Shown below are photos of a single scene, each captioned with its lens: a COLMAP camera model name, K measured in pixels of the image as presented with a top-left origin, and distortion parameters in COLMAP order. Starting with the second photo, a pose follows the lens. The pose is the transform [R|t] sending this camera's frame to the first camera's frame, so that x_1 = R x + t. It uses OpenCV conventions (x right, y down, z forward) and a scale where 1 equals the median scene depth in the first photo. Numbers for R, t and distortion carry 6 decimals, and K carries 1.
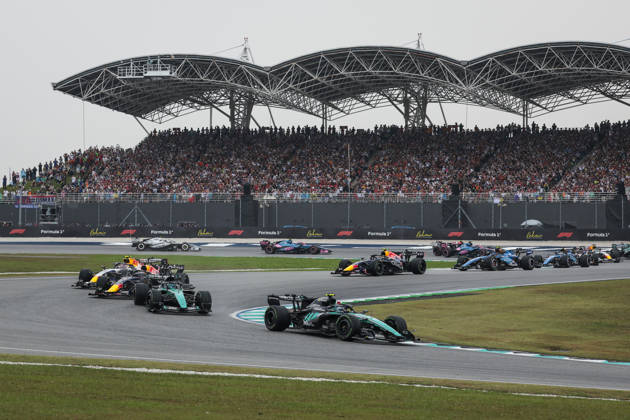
lens RADIAL K [[2616.6, 0, 314.1], [0, 2616.6, 209.8], [0, 0, 1]] dist [0.179145, 0.000000]
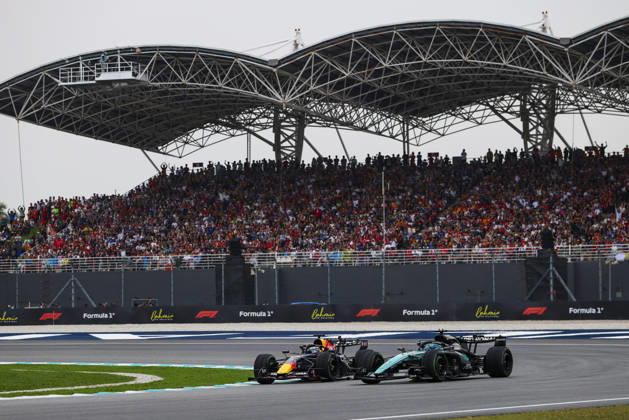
lens RADIAL K [[2612.5, 0, 318.9], [0, 2612.5, 210.2], [0, 0, 1]] dist [0.179145, 0.000000]
pose [[0.986475, -0.023417, -0.162228, 0.097759], [0.018469, 0.999319, -0.031937, 0.003993], [0.162865, 0.028509, 0.986236, 0.355386]]
